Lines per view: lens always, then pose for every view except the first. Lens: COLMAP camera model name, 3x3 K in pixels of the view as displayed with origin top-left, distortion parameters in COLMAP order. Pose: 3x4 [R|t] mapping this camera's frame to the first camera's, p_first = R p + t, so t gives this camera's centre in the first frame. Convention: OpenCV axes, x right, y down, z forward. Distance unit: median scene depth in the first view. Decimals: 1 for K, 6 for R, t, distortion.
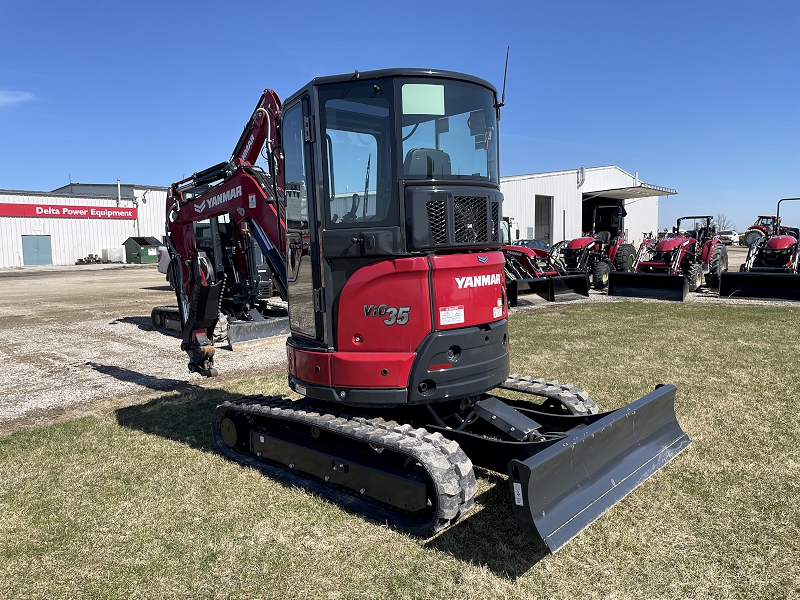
lens RADIAL K [[600.4, 0, 403.7], [0, 600.4, 302.2], [0, 0, 1]] dist [0.082006, -0.106453]
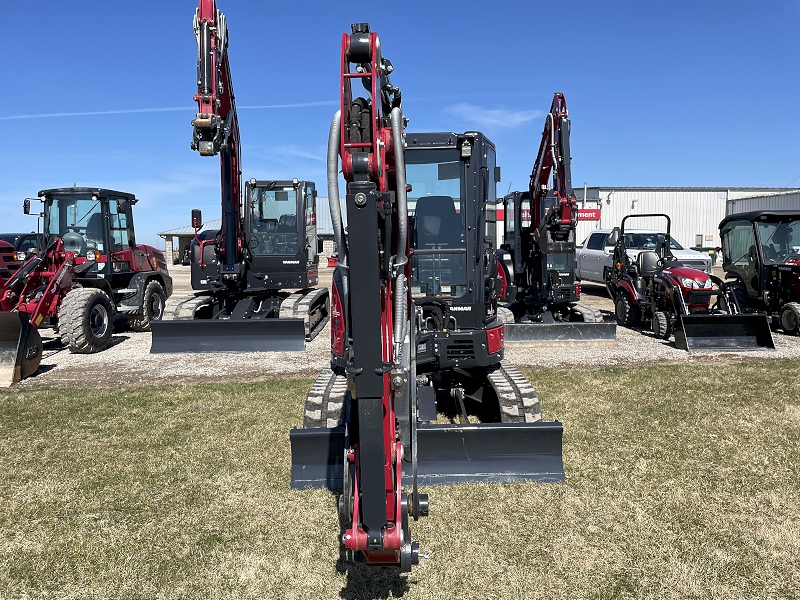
lens RADIAL K [[600.2, 0, 406.1], [0, 600.2, 298.4], [0, 0, 1]] dist [0.079764, -0.102022]
pose [[0.715029, 0.076881, -0.694855, 0.753075], [-0.079724, 0.996418, 0.028209, -0.052688], [0.694534, 0.035226, 0.718597, 0.282613]]
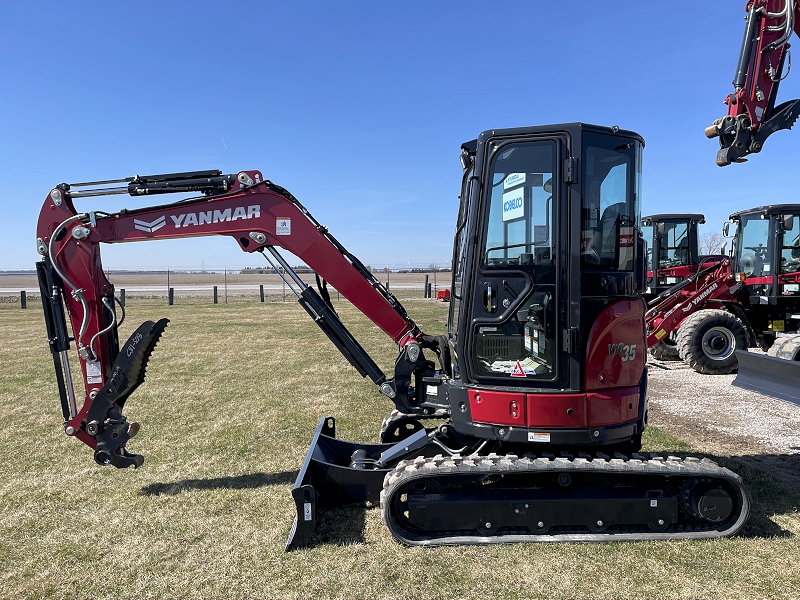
lens RADIAL K [[600.2, 0, 406.1], [0, 600.2, 298.4], [0, 0, 1]] dist [0.079764, -0.102022]
pose [[-0.672320, 0.065616, -0.737347, 0.777235], [-0.043615, 0.990822, 0.127941, -0.234240], [0.738975, 0.118176, -0.663287, 1.917903]]
